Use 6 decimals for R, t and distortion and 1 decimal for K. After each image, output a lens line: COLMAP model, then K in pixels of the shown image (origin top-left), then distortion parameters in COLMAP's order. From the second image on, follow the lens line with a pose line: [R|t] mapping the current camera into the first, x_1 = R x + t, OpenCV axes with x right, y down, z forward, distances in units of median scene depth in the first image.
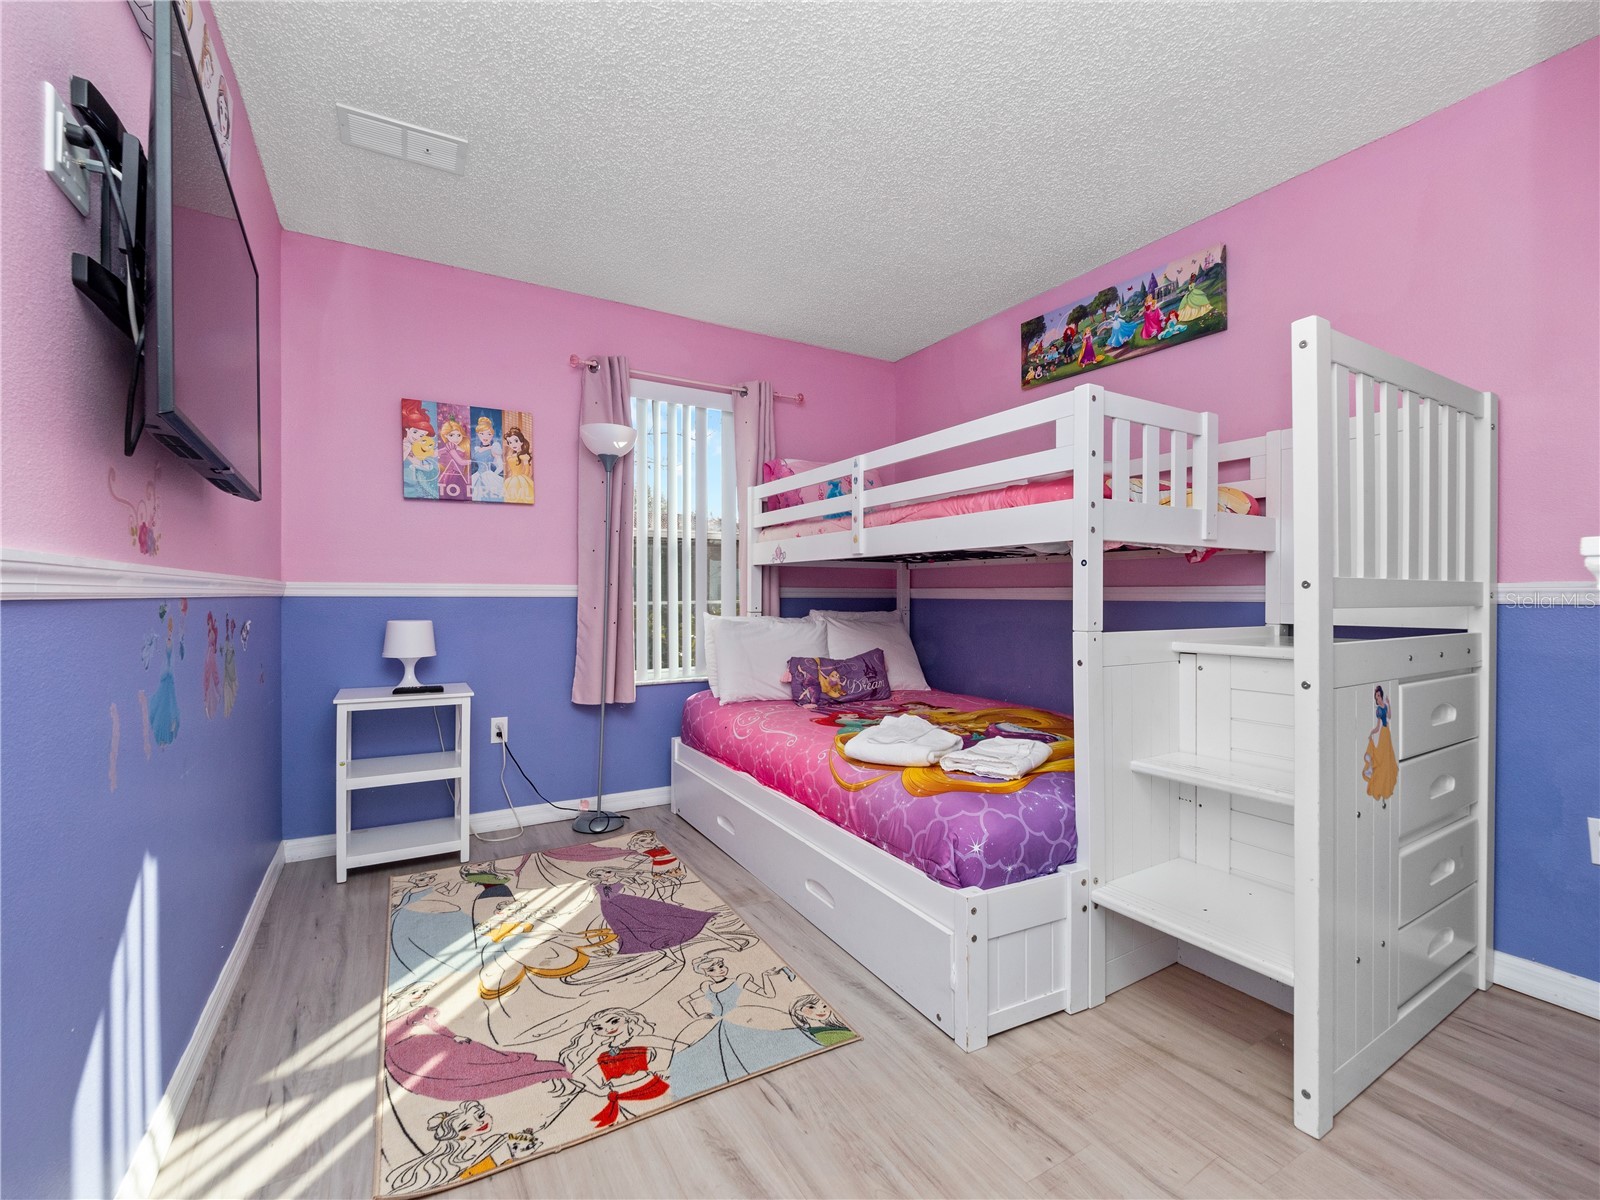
lens RADIAL K [[665.9, 0, 790.1], [0, 665.9, 600.5], [0, 0, 1]] dist [-0.000566, -0.000522]
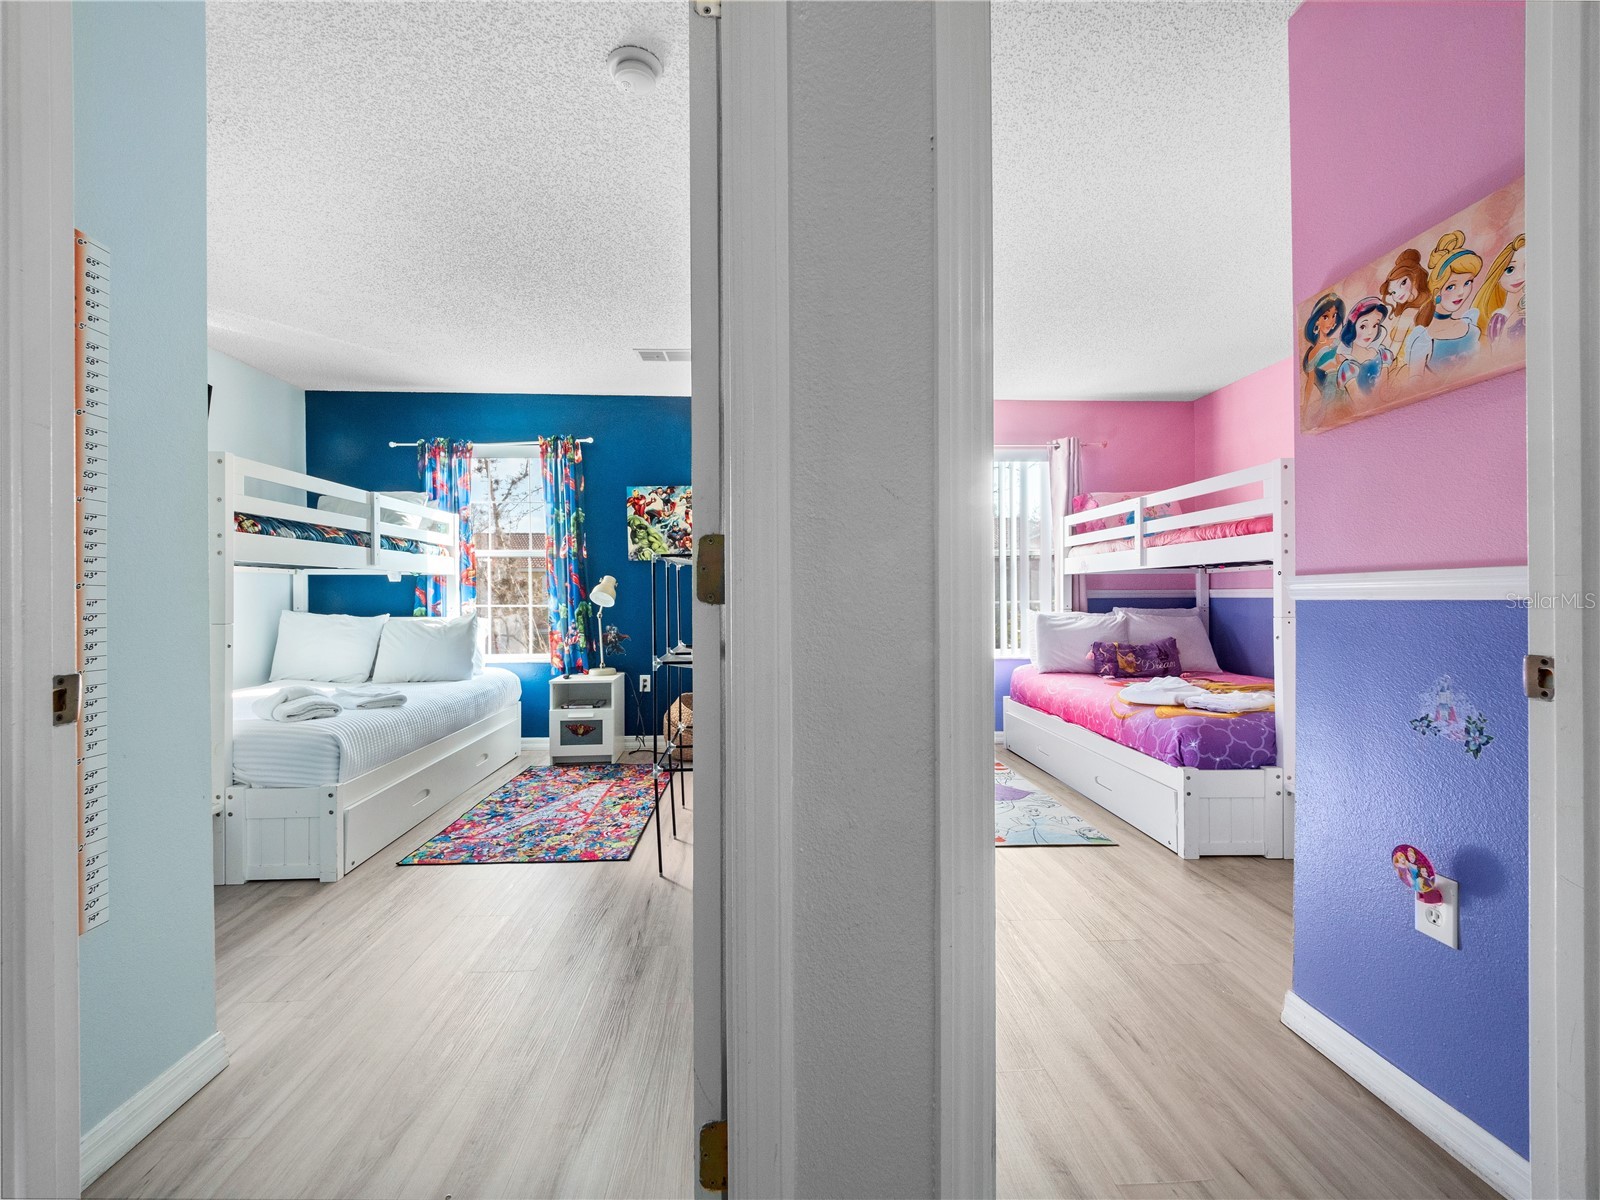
lens RADIAL K [[665.9, 0, 790.1], [0, 665.9, 600.5], [0, 0, 1]] dist [-0.000566, -0.000522]
pose [[0.887590, -0.007637, -0.460570, 0.076611], [0.005722, 0.999968, -0.005554, 0.004952], [0.460598, 0.002295, 0.887606, -0.490001]]
